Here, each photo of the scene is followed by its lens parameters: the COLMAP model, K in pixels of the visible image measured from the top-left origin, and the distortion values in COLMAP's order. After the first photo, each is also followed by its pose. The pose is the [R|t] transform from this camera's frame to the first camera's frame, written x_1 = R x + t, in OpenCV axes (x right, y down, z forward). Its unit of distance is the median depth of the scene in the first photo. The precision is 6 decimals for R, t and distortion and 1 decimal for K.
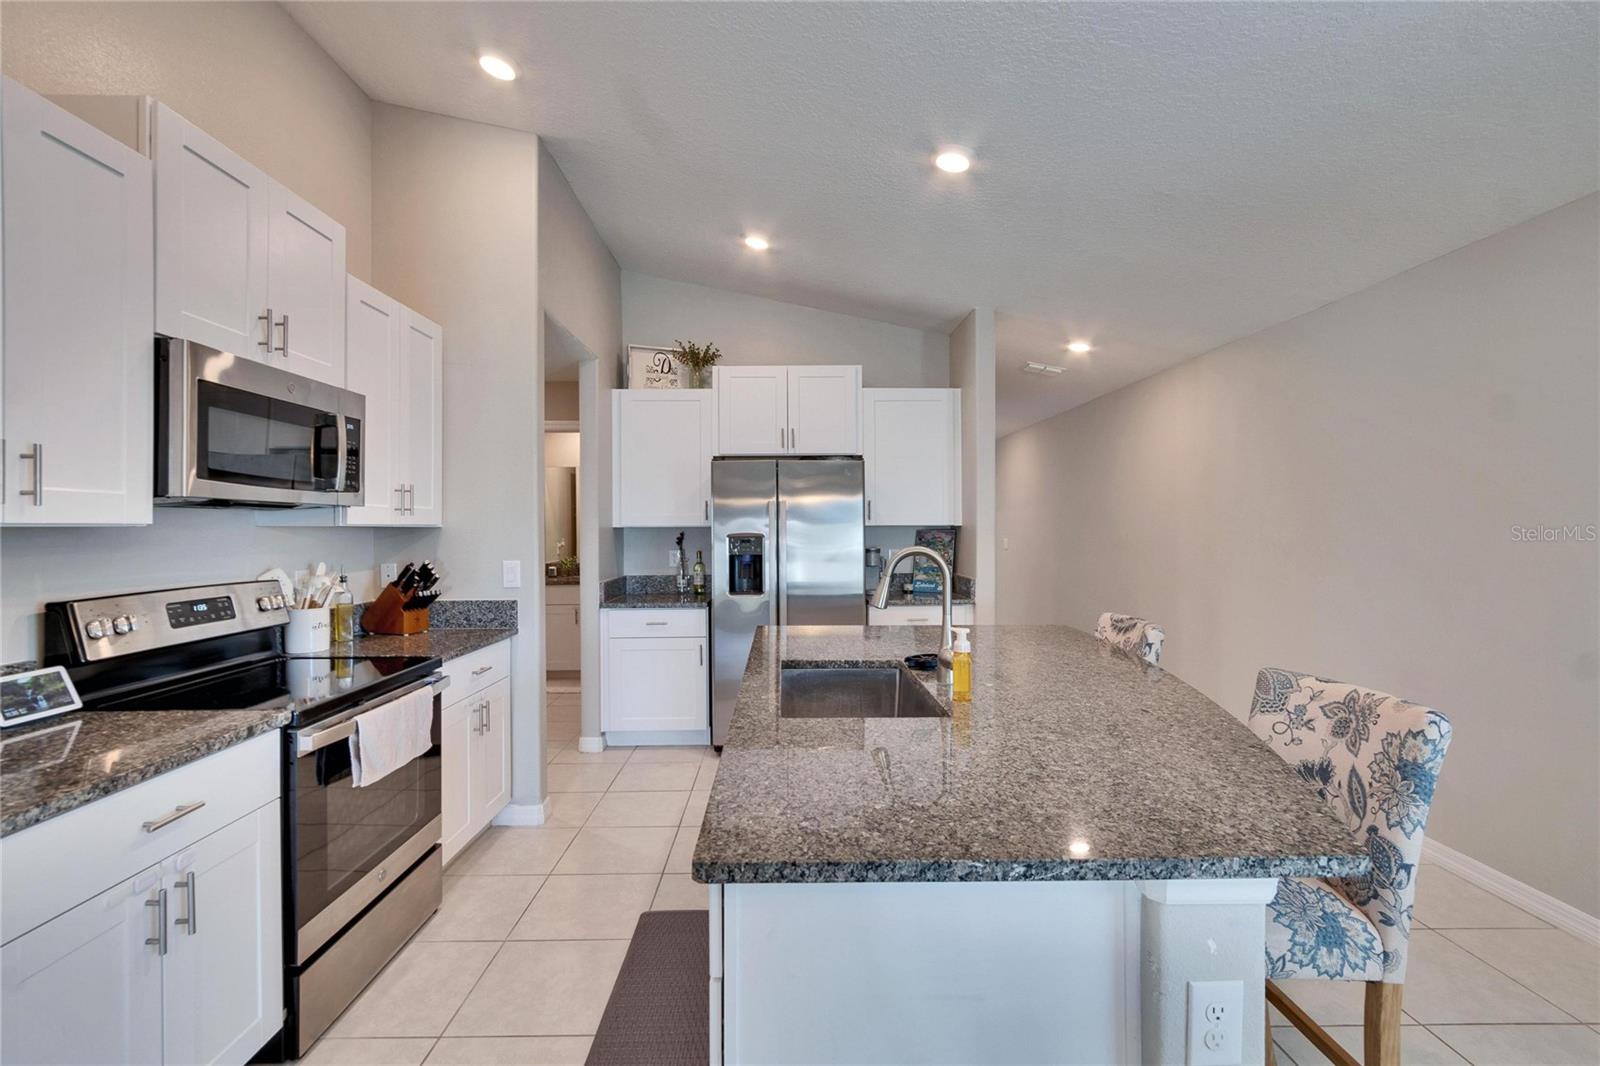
lens RADIAL K [[701.6, 0, 790.9], [0, 701.6, 530.6], [0, 0, 1]] dist [-0.002465, -0.000409]
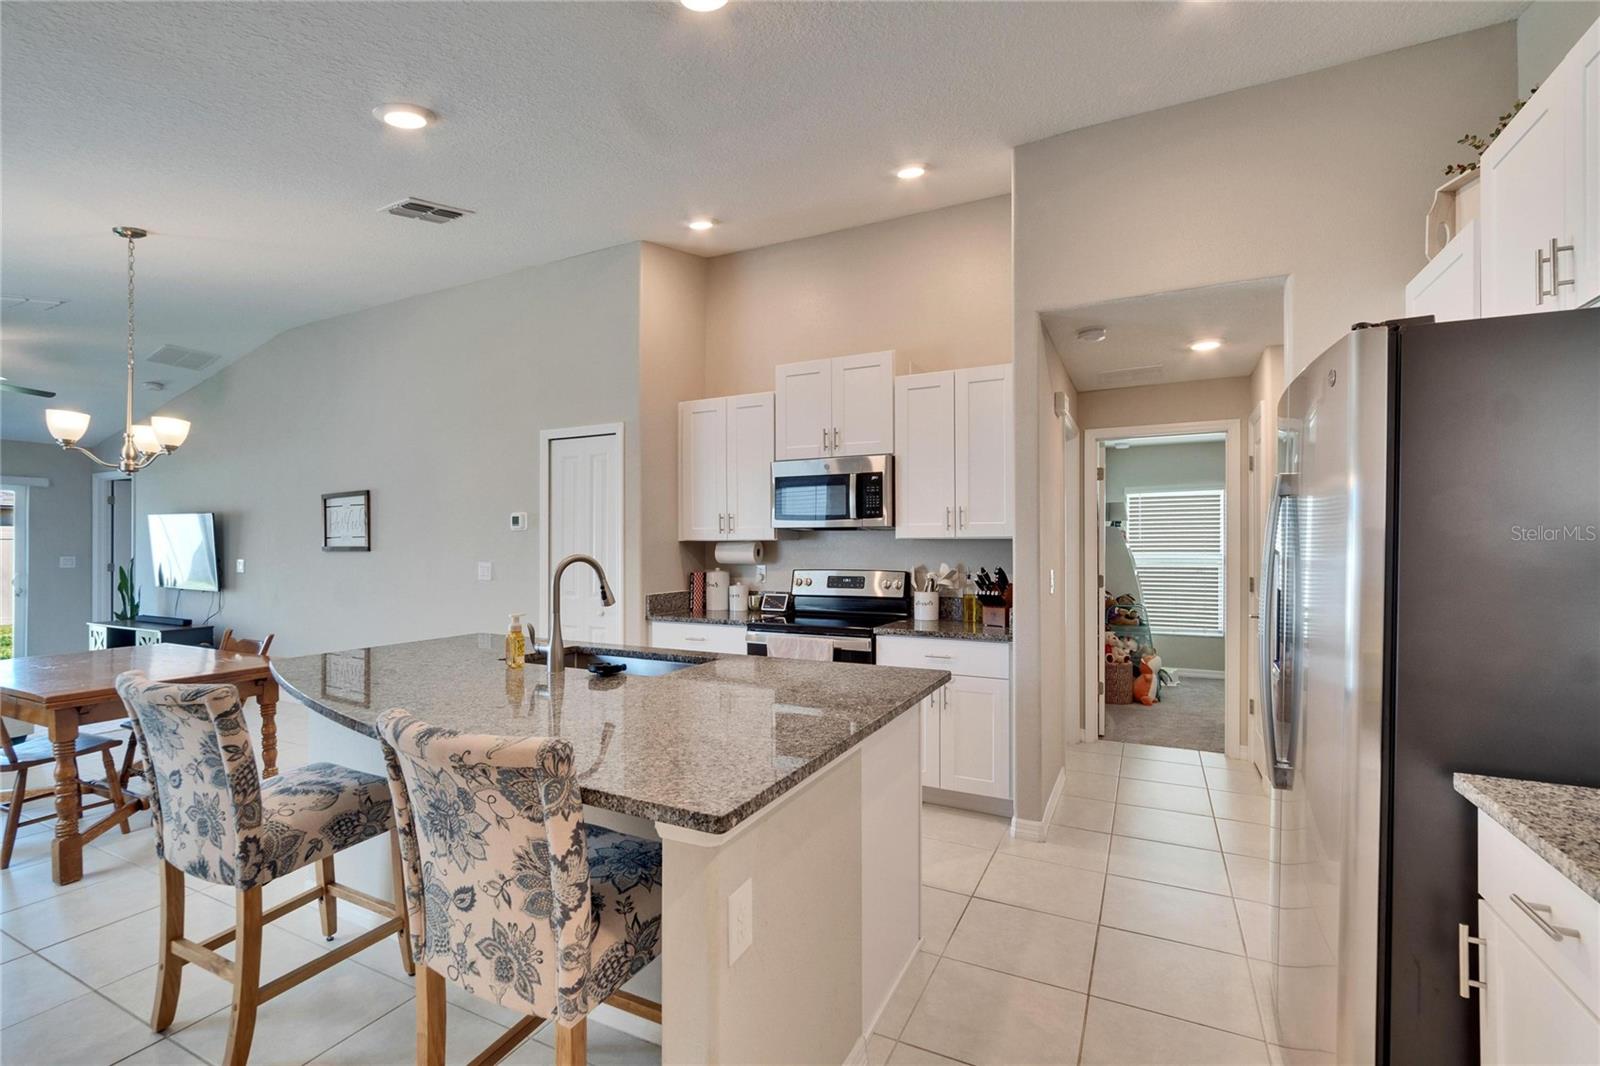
lens RADIAL K [[707.6, 0, 793.8], [0, 707.6, 543.0], [0, 0, 1]] dist [-0.003372, -0.000326]
pose [[-0.464867, -0.000542, -0.885381, 0.712356], [-0.000186, 1.000000, -0.000514, 0.002568], [0.885381, -0.000075, -0.464867, 1.249382]]
